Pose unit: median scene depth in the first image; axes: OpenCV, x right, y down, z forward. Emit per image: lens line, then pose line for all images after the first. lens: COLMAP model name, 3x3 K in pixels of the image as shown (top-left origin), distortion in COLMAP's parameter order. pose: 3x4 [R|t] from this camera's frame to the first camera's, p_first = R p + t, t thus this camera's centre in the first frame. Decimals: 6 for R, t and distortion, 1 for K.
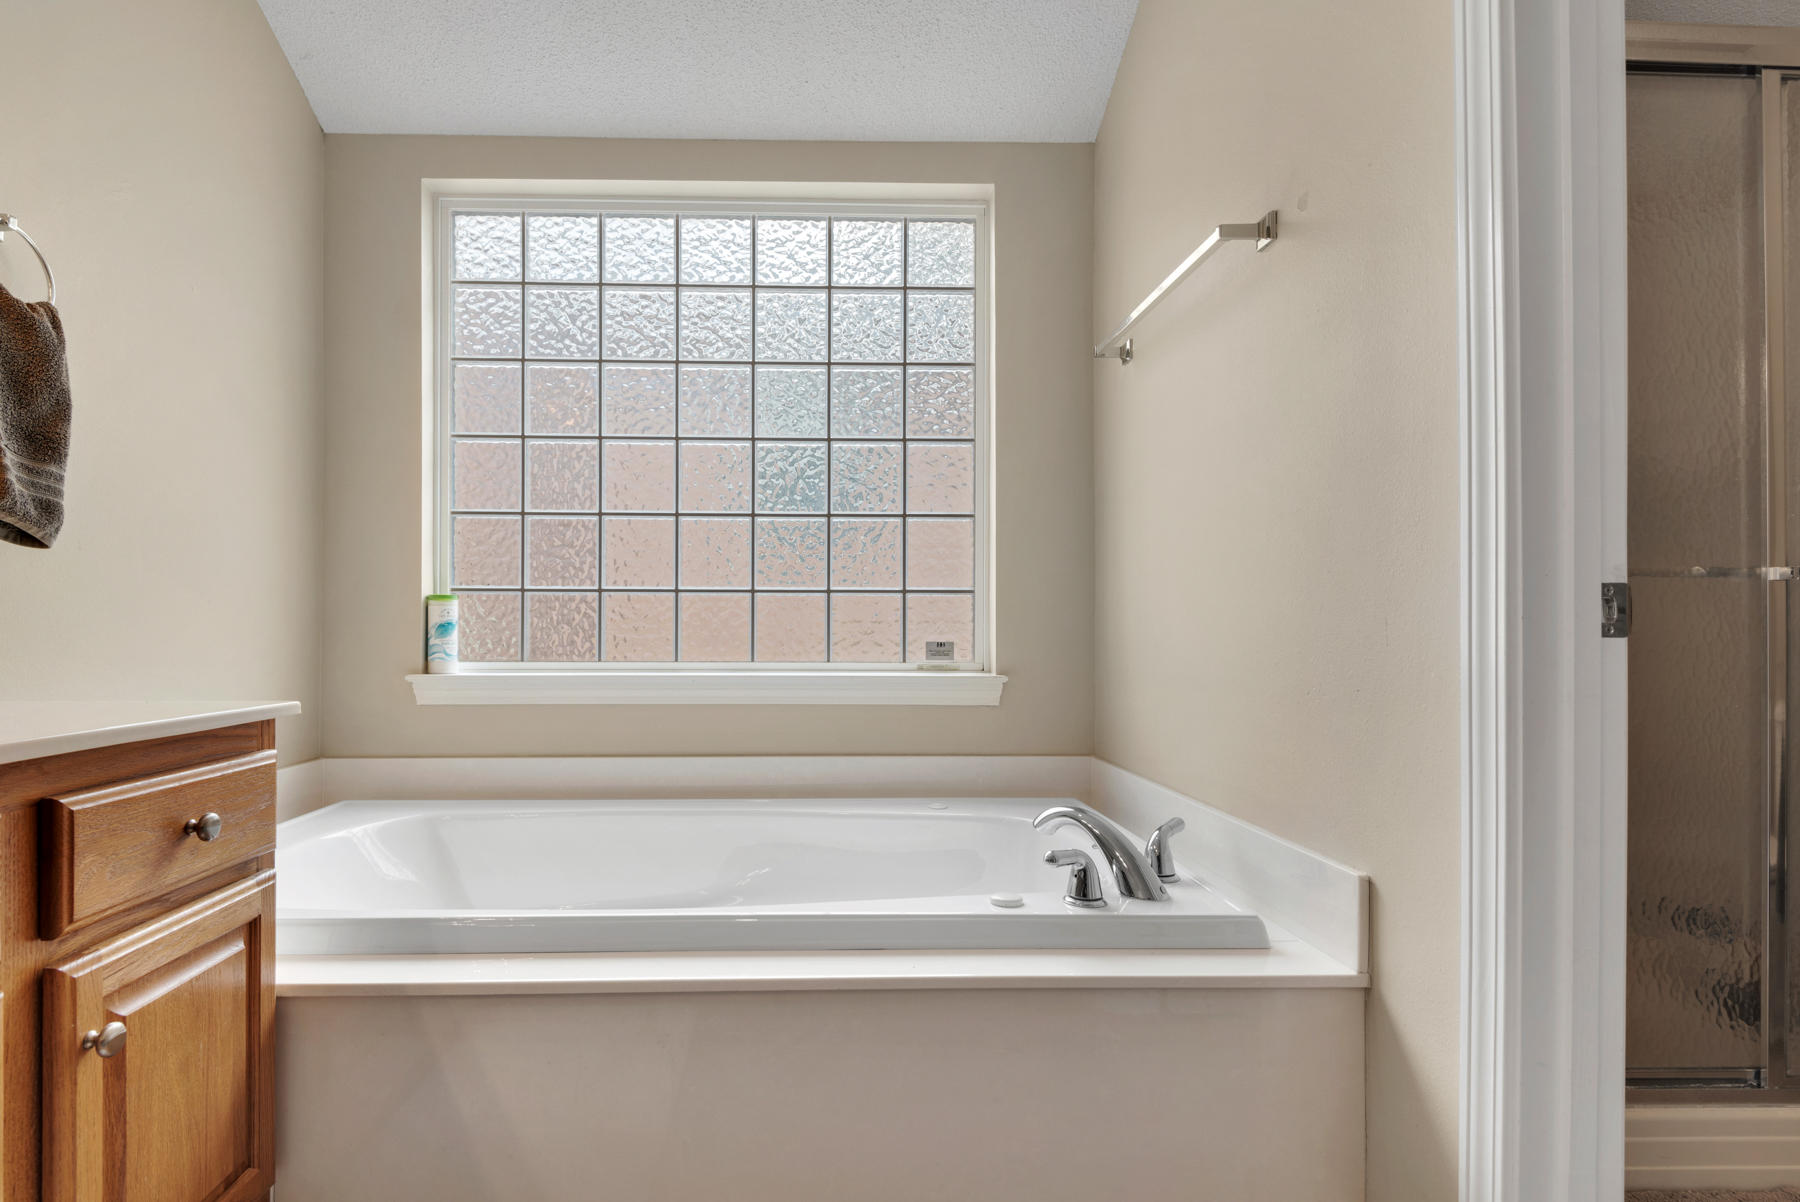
lens RADIAL K [[978.3, 0, 898.2], [0, 978.3, 599.8], [0, 0, 1]] dist [-0.015742, -0.002109]
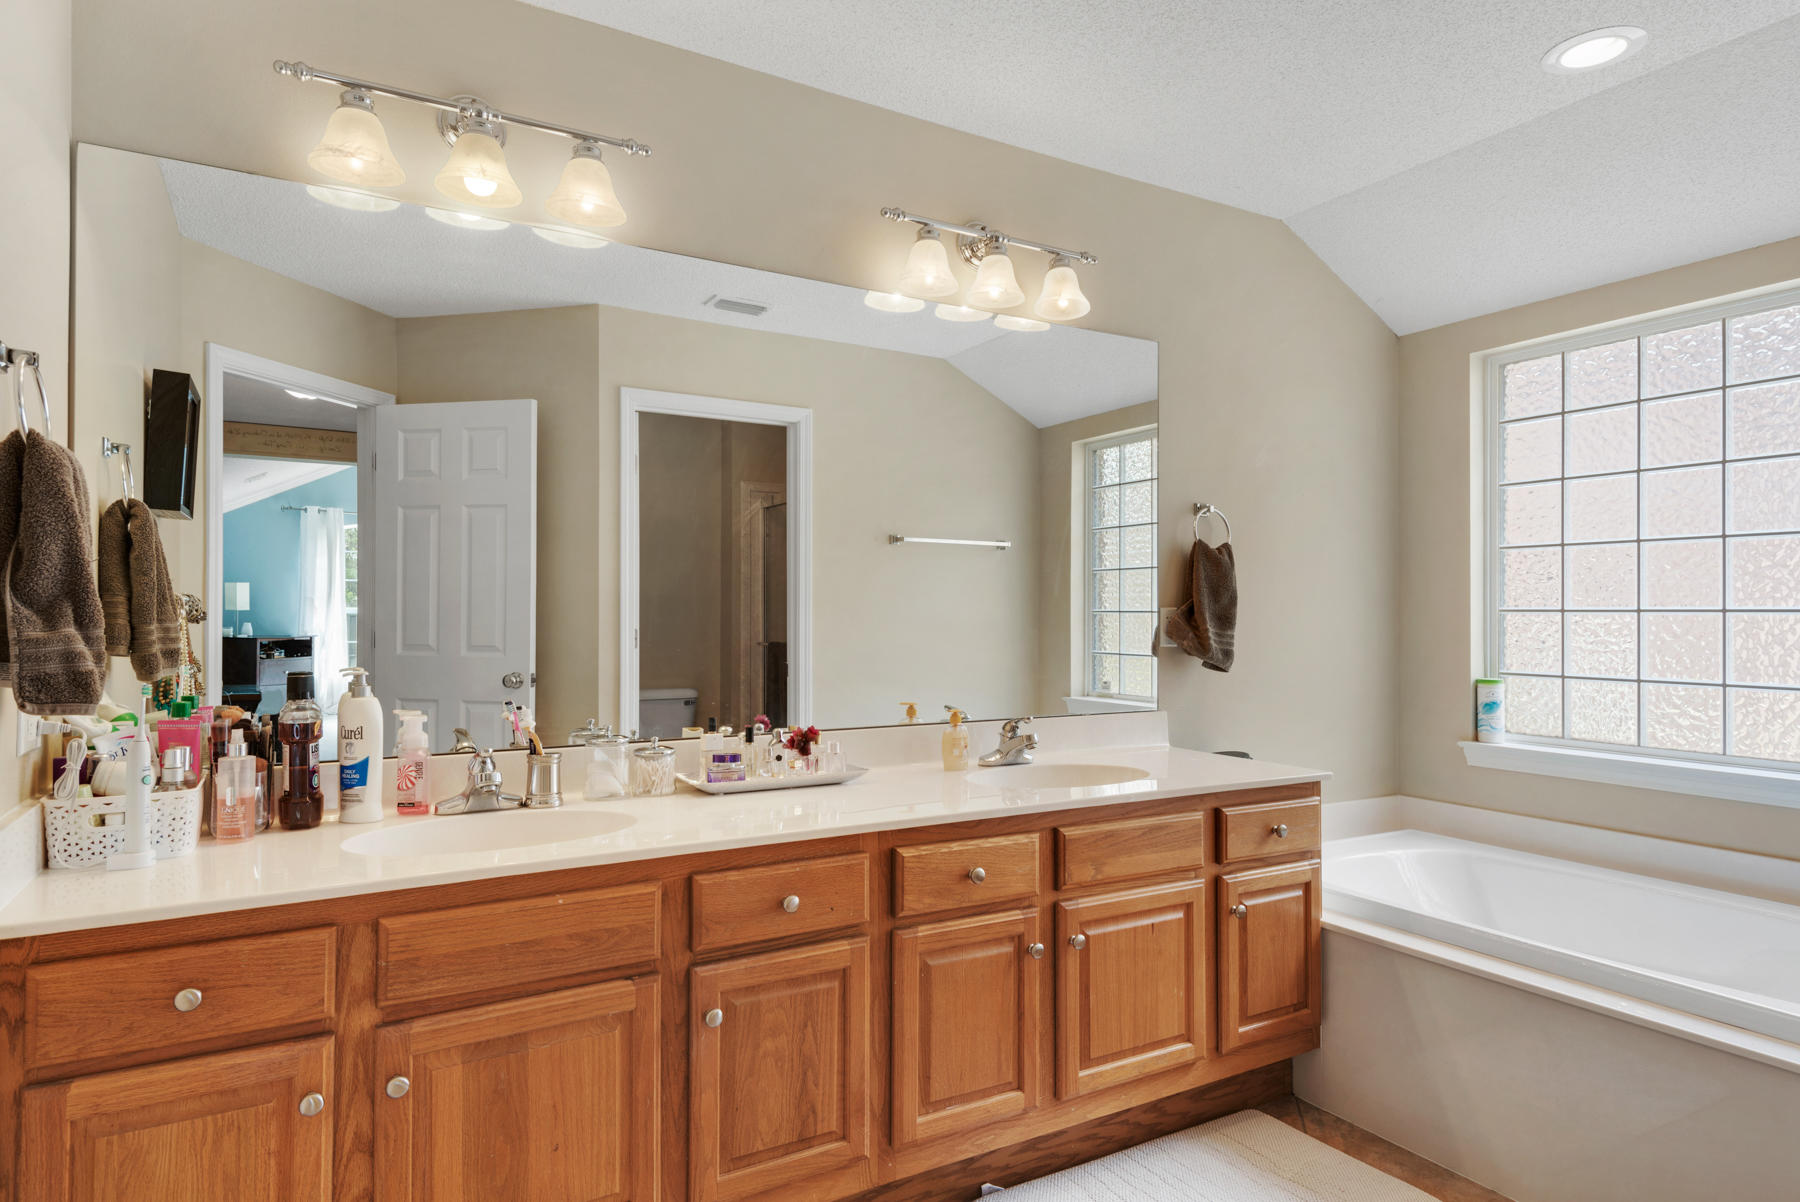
lens RADIAL K [[1003.9, 0, 901.0], [0, 1003.9, 604.1], [0, 0, 1]] dist [0.047248, 0.001796]
pose [[0.490493, -0.008937, -0.871399, 0.720581], [0.003128, 0.999959, -0.008495, -0.217988], [0.871439, 0.001441, 0.490501, -0.724596]]
